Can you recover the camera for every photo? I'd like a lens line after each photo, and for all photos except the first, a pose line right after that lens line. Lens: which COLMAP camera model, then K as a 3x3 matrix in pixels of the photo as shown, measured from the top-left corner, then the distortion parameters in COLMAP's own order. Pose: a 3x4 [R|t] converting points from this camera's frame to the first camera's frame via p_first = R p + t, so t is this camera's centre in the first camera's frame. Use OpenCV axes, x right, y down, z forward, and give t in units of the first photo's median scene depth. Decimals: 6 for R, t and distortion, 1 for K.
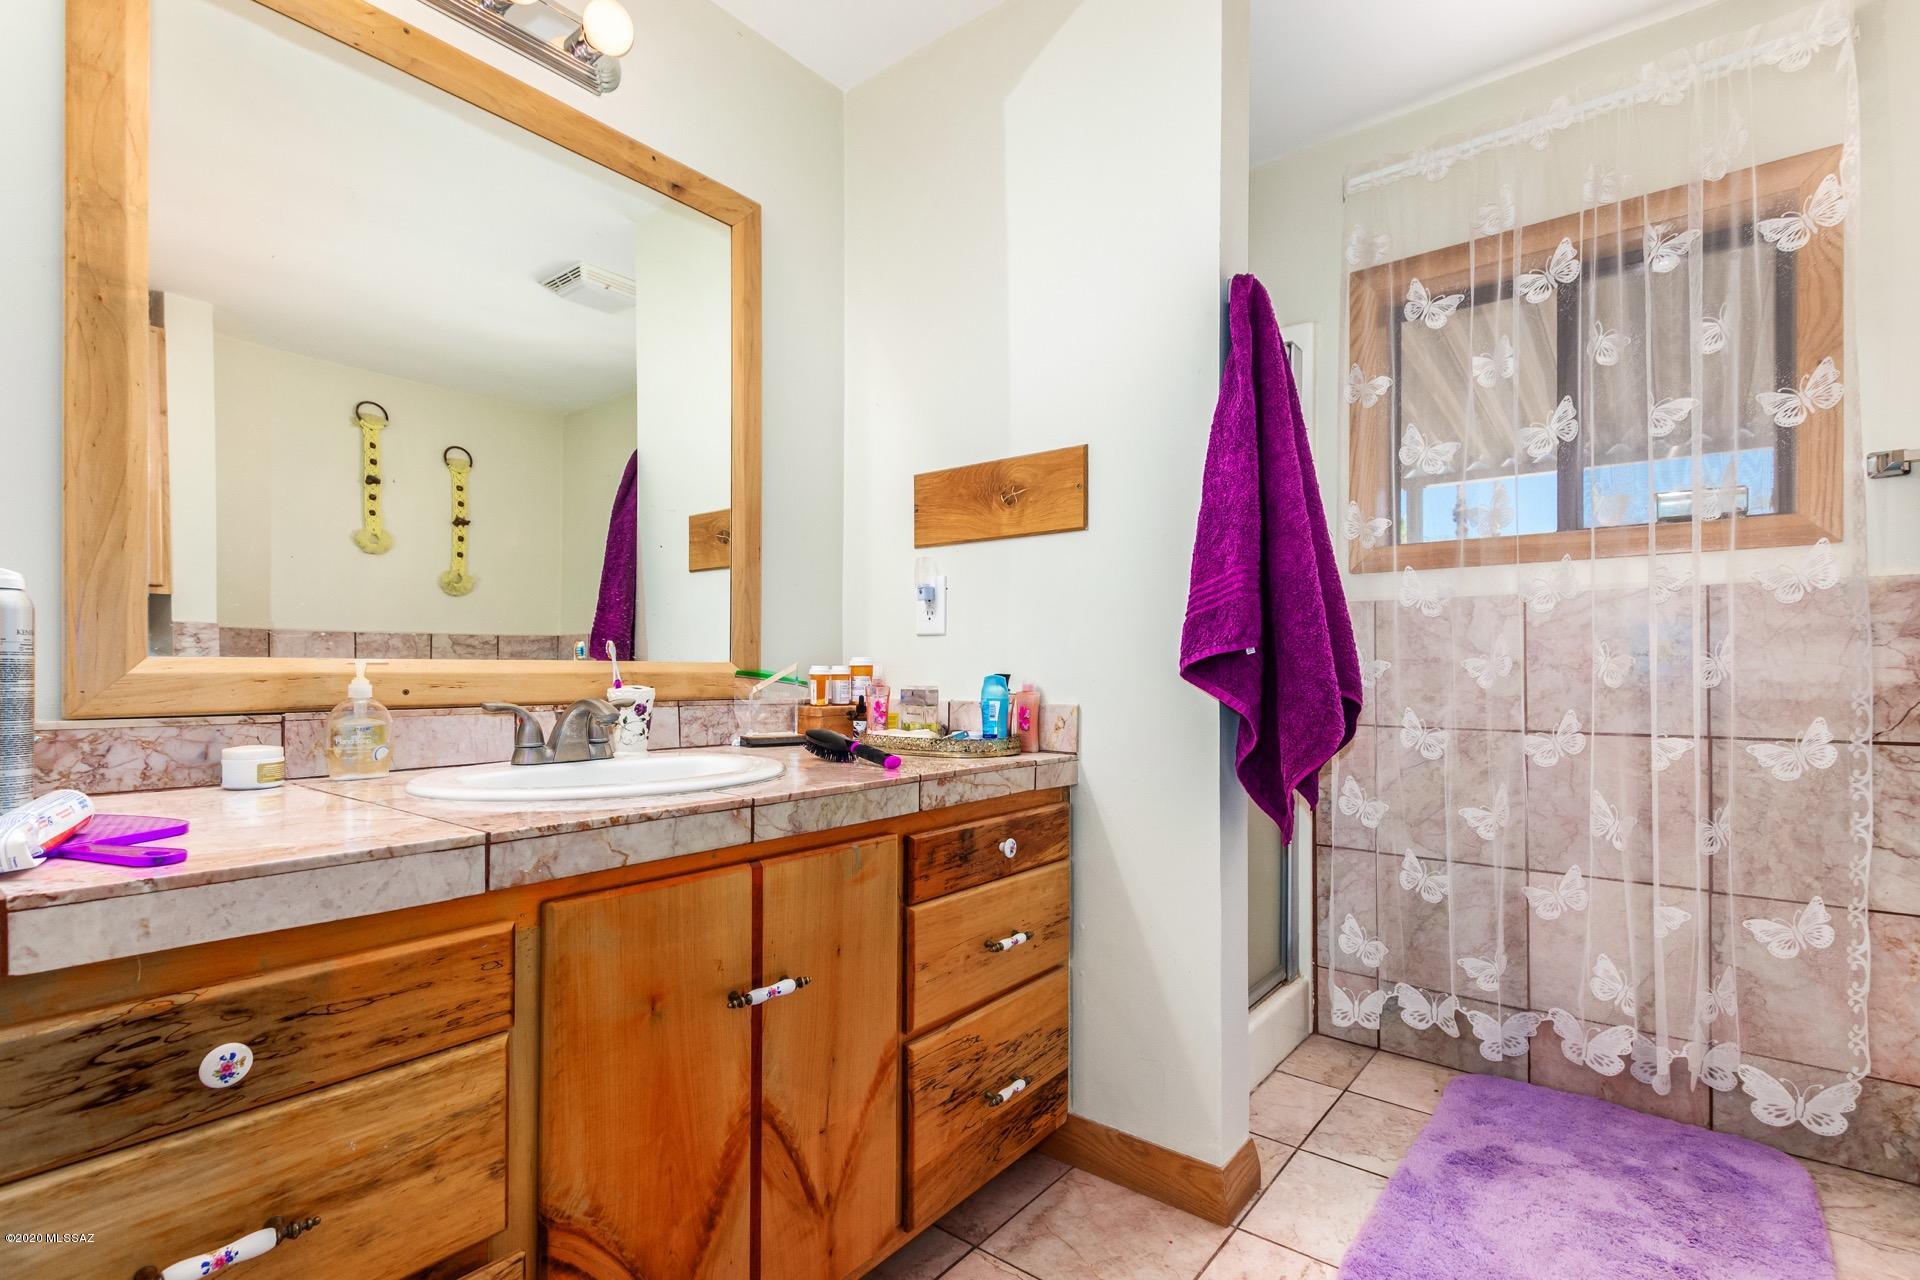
lens RADIAL K [[873.0, 0, 963.2], [0, 873.0, 673.4], [0, 0, 1]] dist [-0.000684, -0.000134]
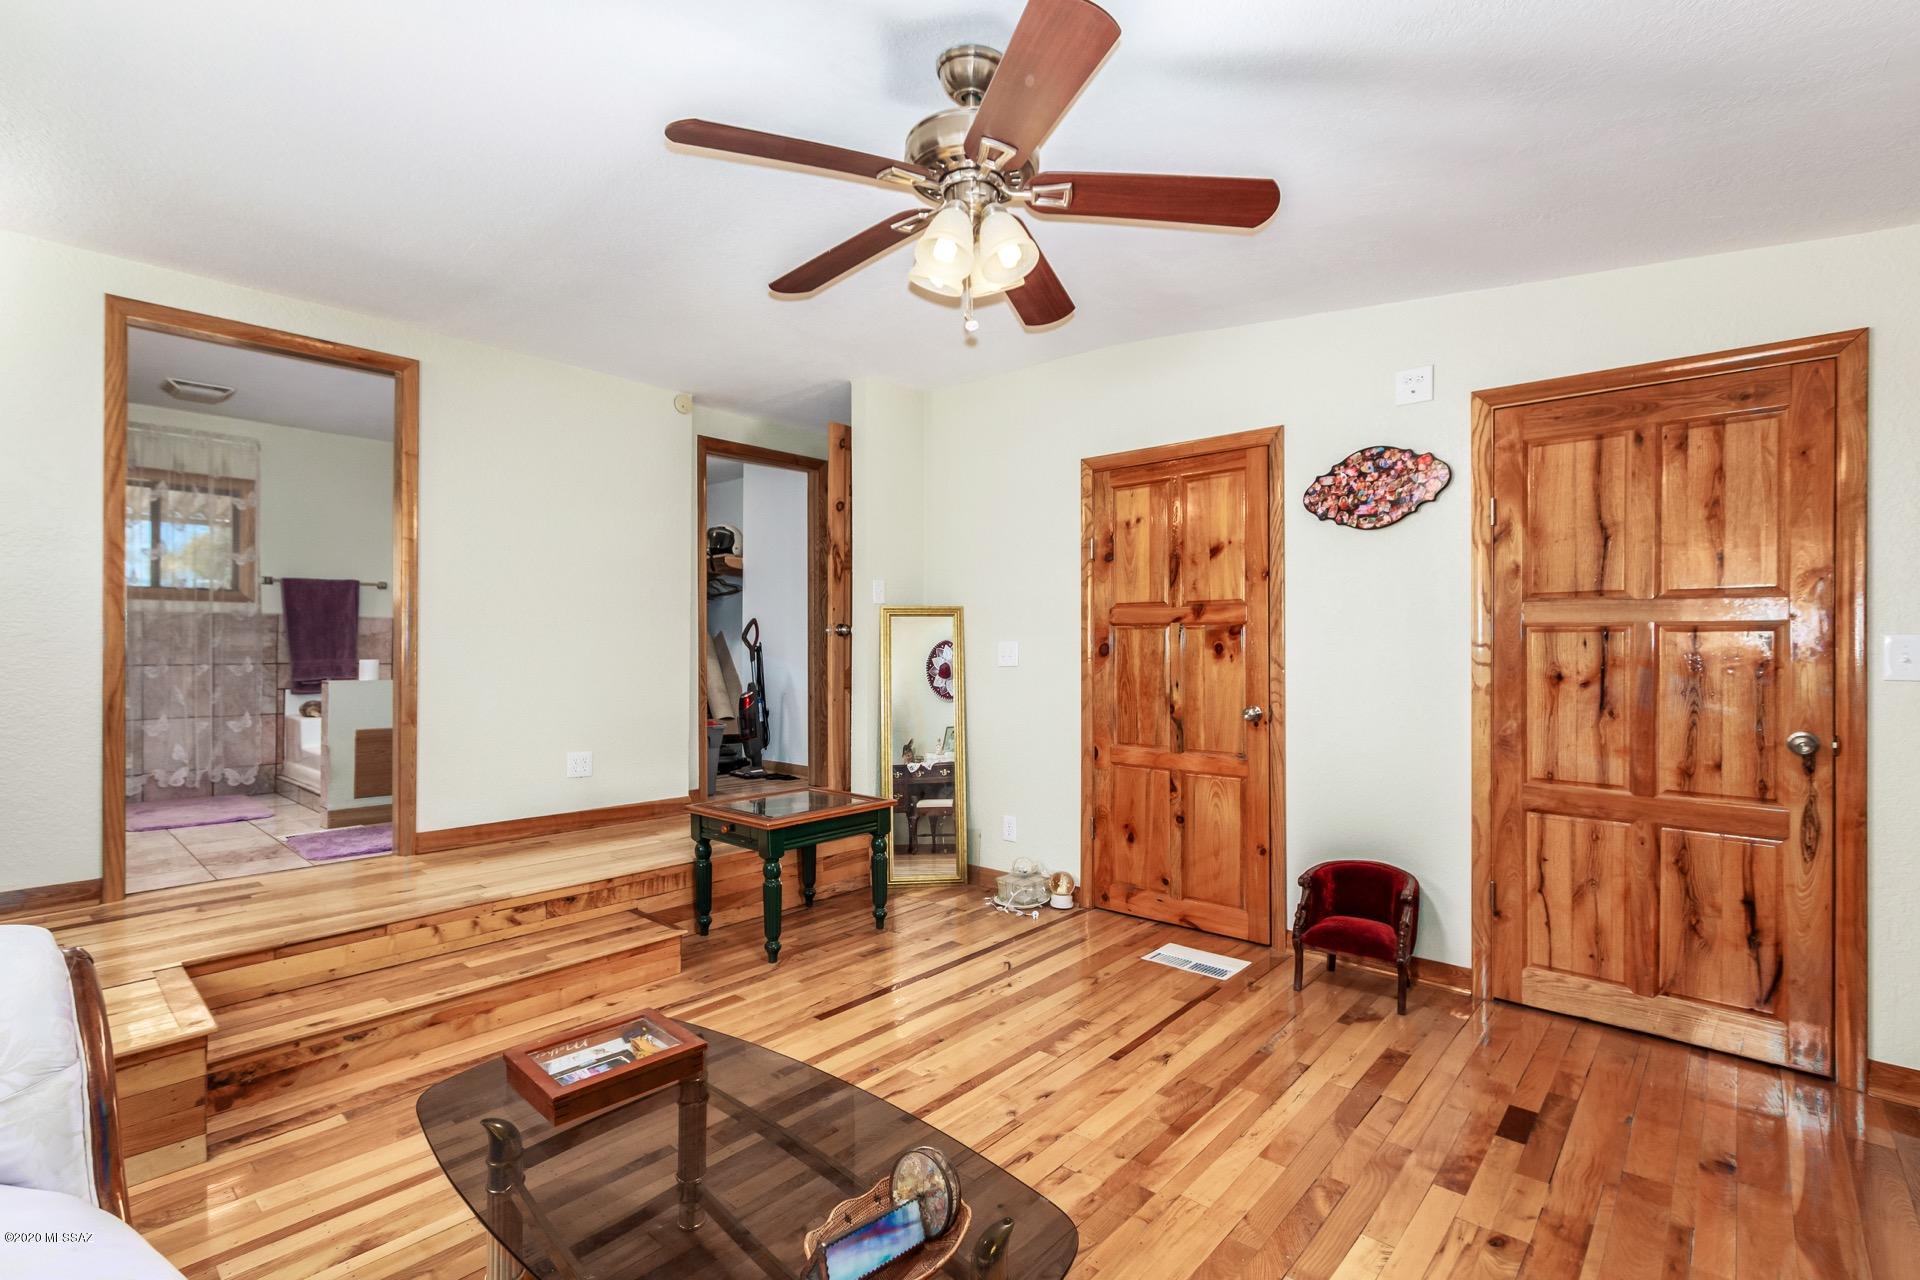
lens RADIAL K [[873.0, 0, 959.2], [0, 873.0, 637.0], [0, 0, 1]] dist [-0.000684, -0.000134]
pose [[0.064167, -0.000716, 0.997939, -1.936792], [-0.008195, 0.999966, 0.001244, -0.043306], [-0.997906, -0.008258, 0.064159, -1.713008]]
